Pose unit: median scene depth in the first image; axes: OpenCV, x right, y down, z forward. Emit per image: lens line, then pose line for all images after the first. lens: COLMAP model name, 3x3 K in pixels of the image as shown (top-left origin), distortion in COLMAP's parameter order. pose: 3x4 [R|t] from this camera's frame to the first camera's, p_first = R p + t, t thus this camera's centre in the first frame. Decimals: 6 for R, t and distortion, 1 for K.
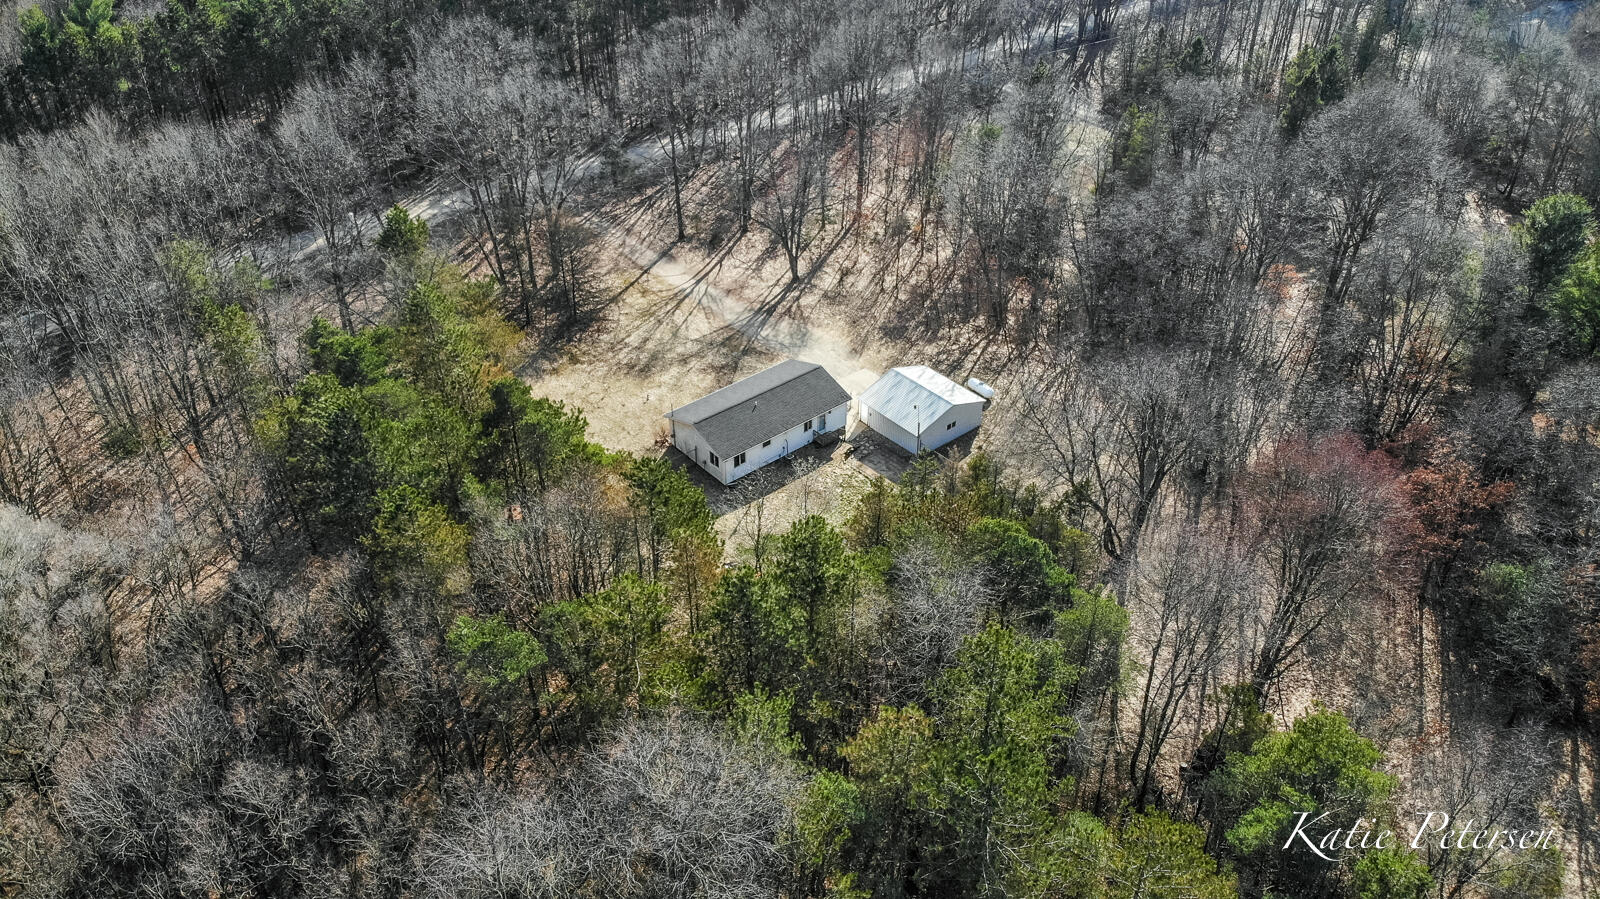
lens RADIAL K [[1144.2, 0, 794.7], [0, 1144.2, 452.2], [0, 0, 1]] dist [0.093449, -0.210062]
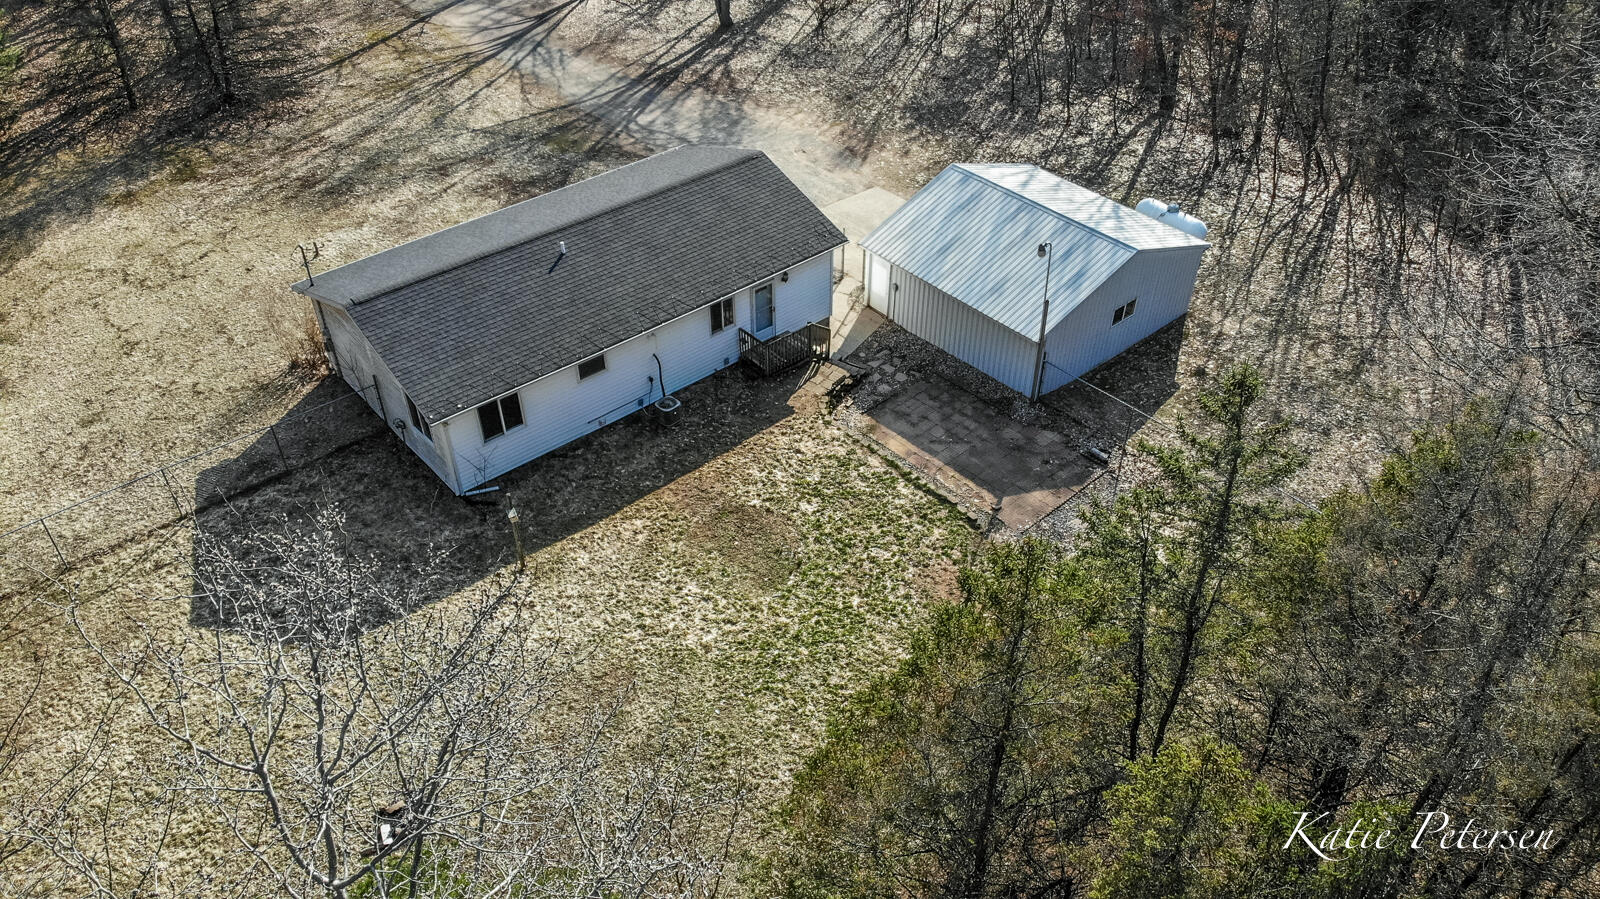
lens RADIAL K [[1144.2, 0, 794.7], [0, 1144.2, 452.2], [0, 0, 1]] dist [0.093449, -0.210062]
pose [[0.999898, -0.010164, 0.010077, 0.026036], [0.009519, 0.998025, 0.062094, -0.002465], [-0.010688, -0.061992, 0.998019, 0.562375]]
